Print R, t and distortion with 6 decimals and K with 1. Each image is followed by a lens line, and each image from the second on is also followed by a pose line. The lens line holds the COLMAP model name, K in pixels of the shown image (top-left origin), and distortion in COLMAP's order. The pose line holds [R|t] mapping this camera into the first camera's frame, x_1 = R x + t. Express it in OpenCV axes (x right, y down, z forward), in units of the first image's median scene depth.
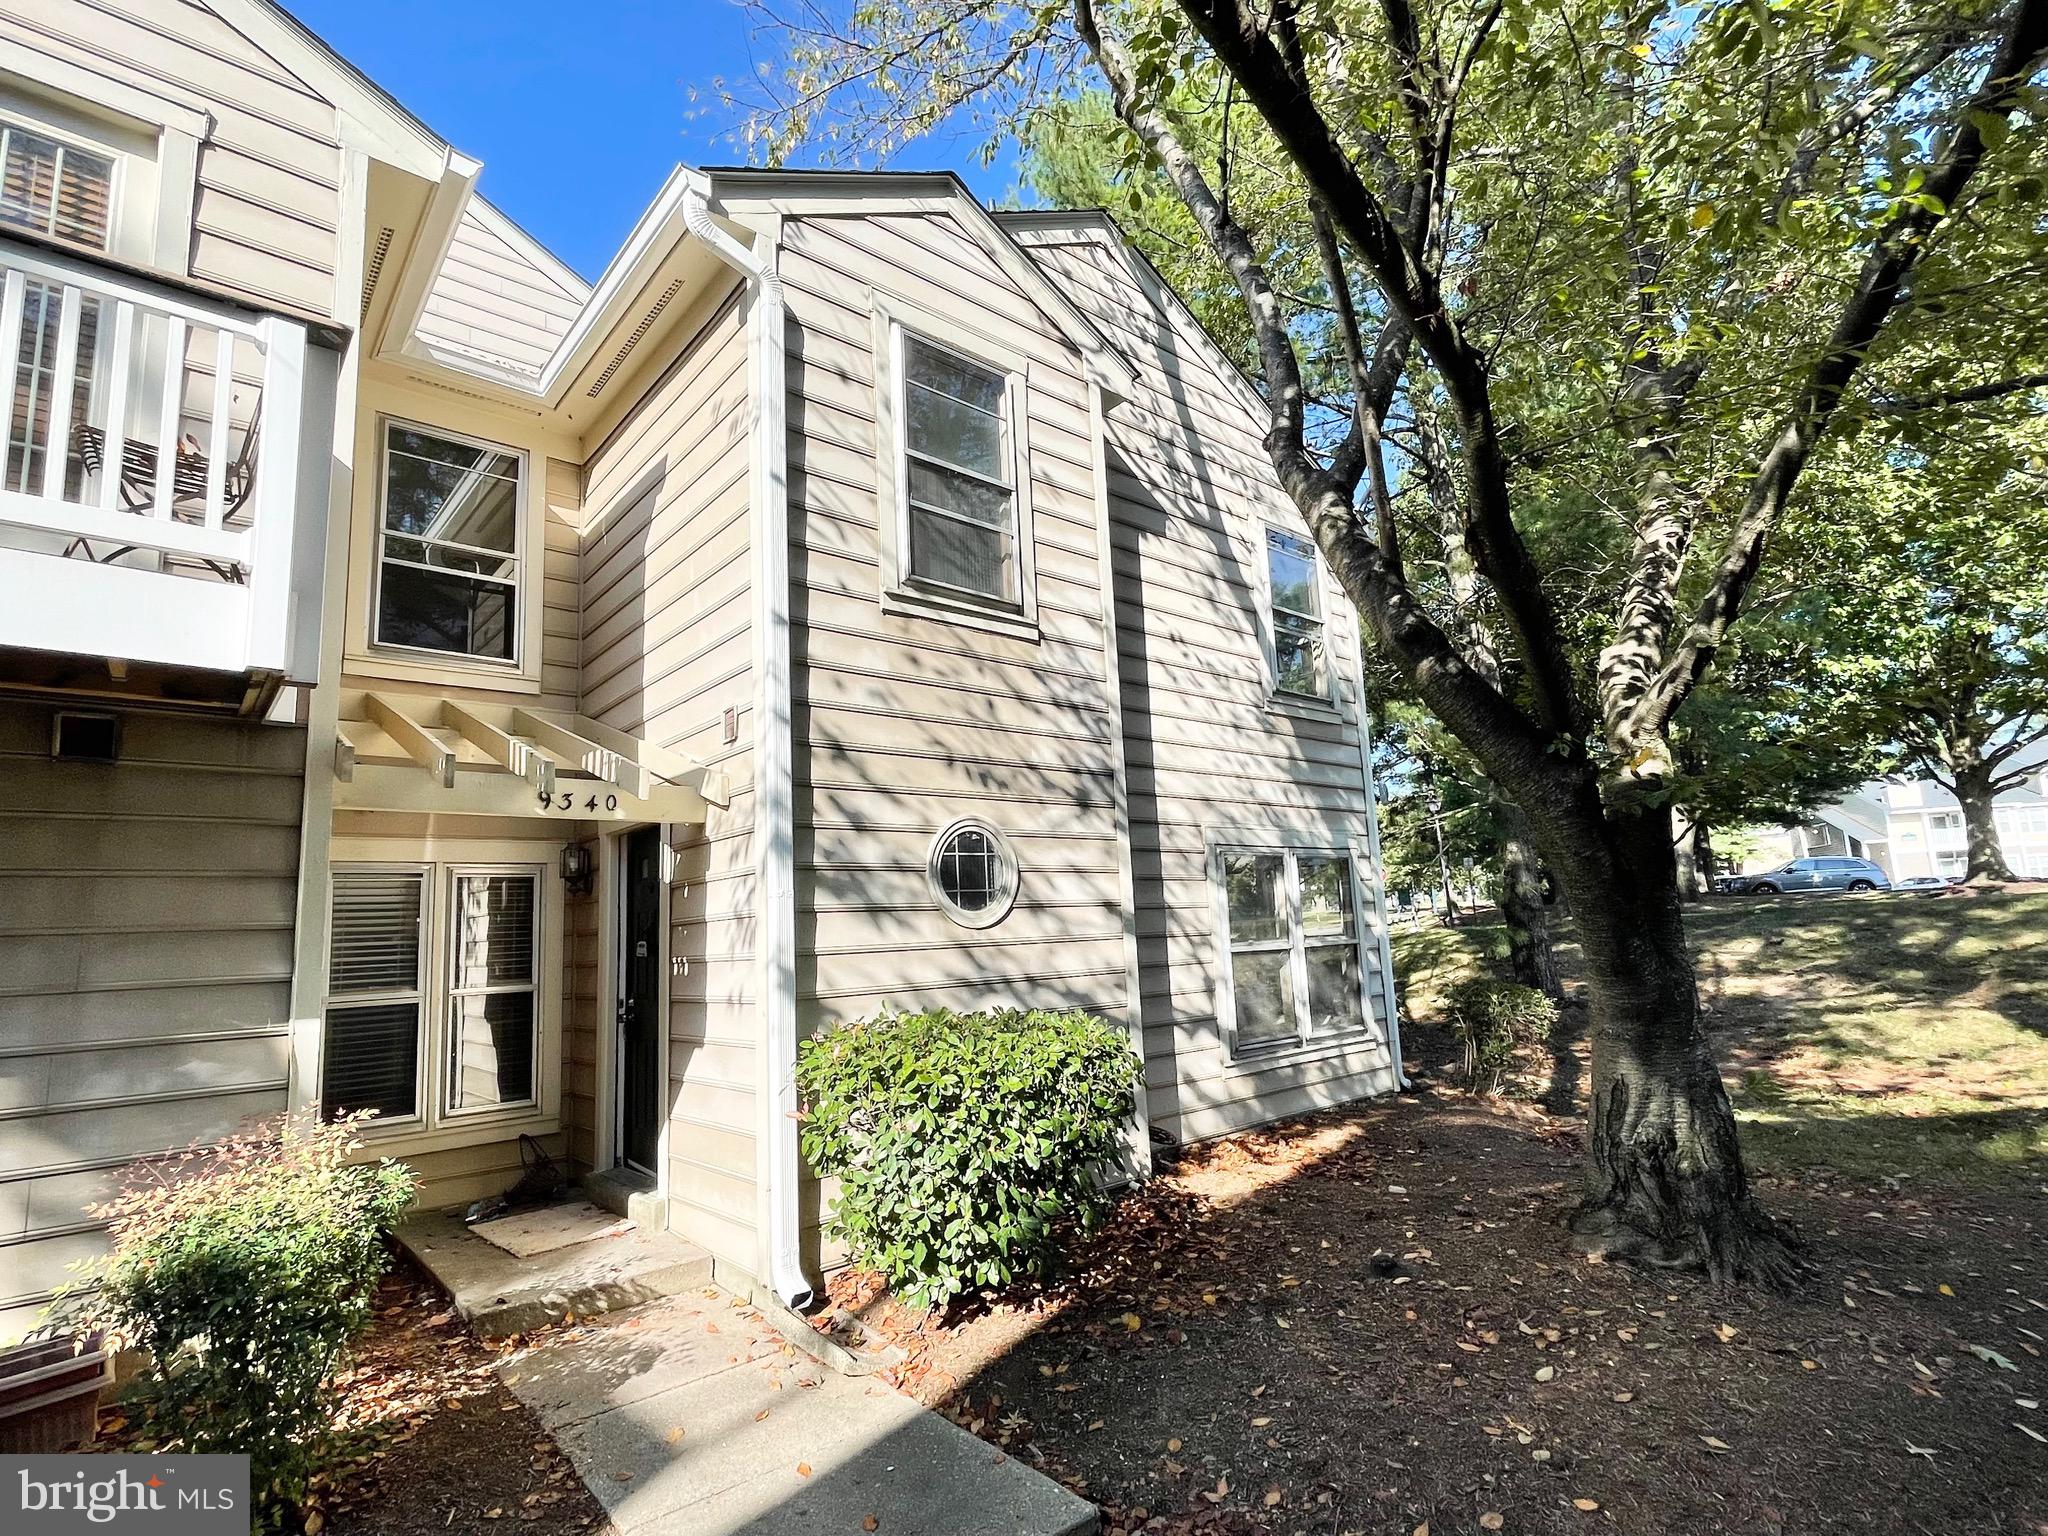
lens RADIAL K [[1027.8, 0, 1024.0], [0, 1027.8, 768.0], [0, 0, 1]] dist [0.002234, 0.000106]
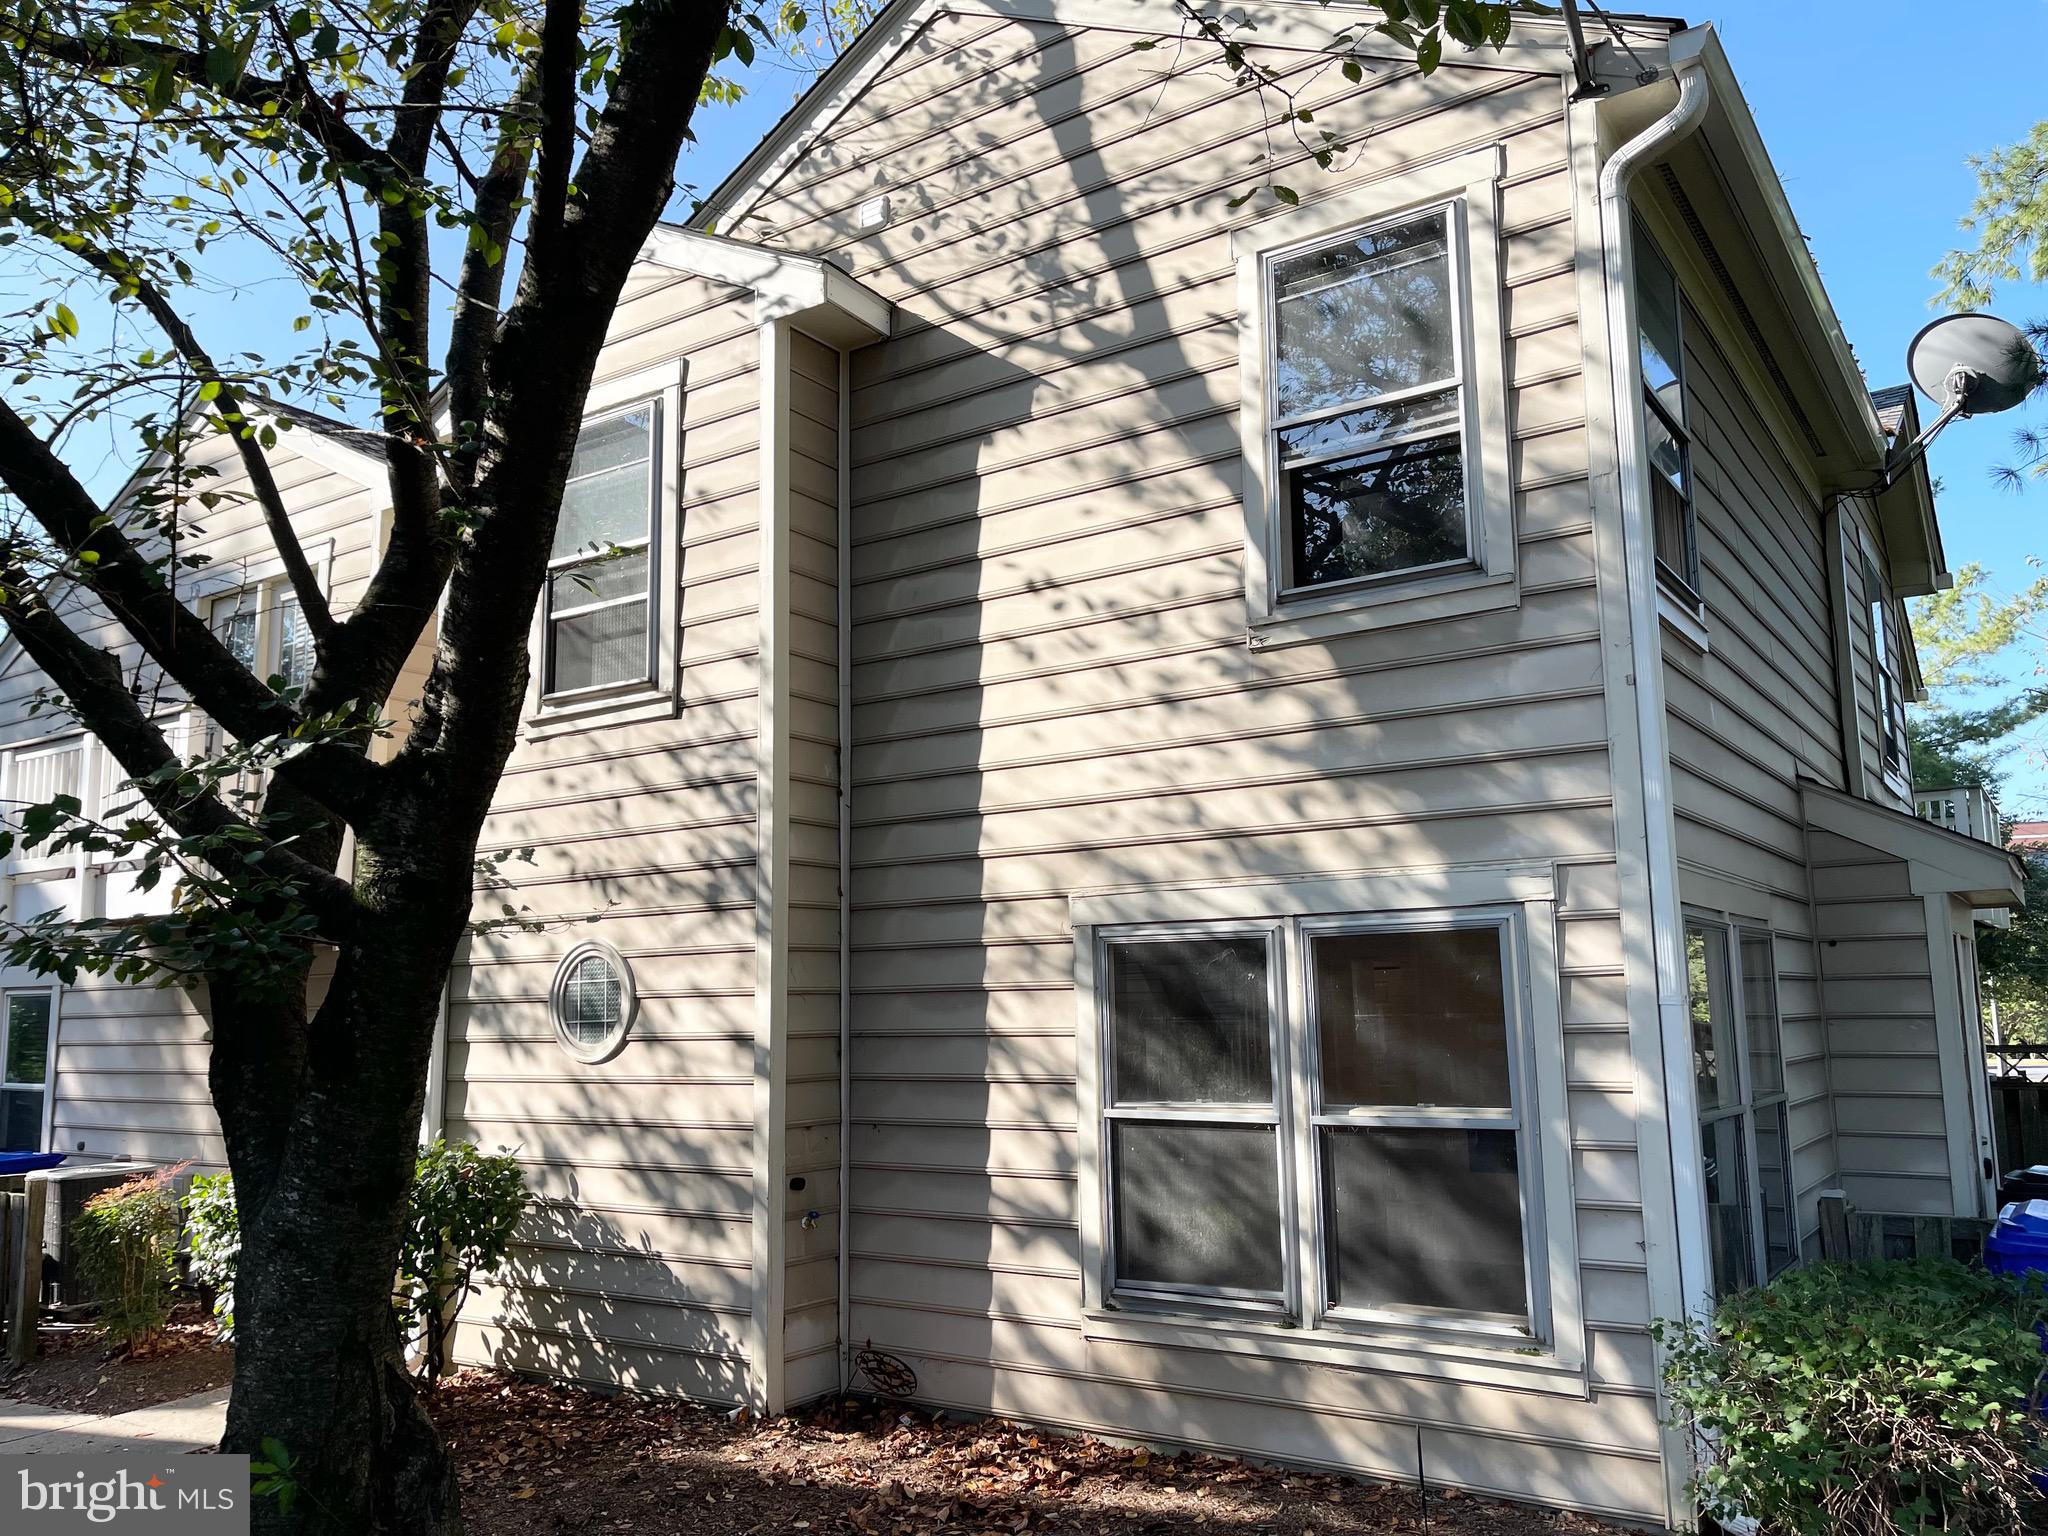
lens RADIAL K [[1537.9, 0, 1024.0], [0, 1537.9, 768.0], [0, 0, 1]] dist [0.029465, -0.001672]
pose [[0.255132, -0.109531, -0.960682, 1.059116], [0.164890, 0.983938, -0.068392, 0.041766], [0.952743, -0.140958, 0.269094, 0.777192]]
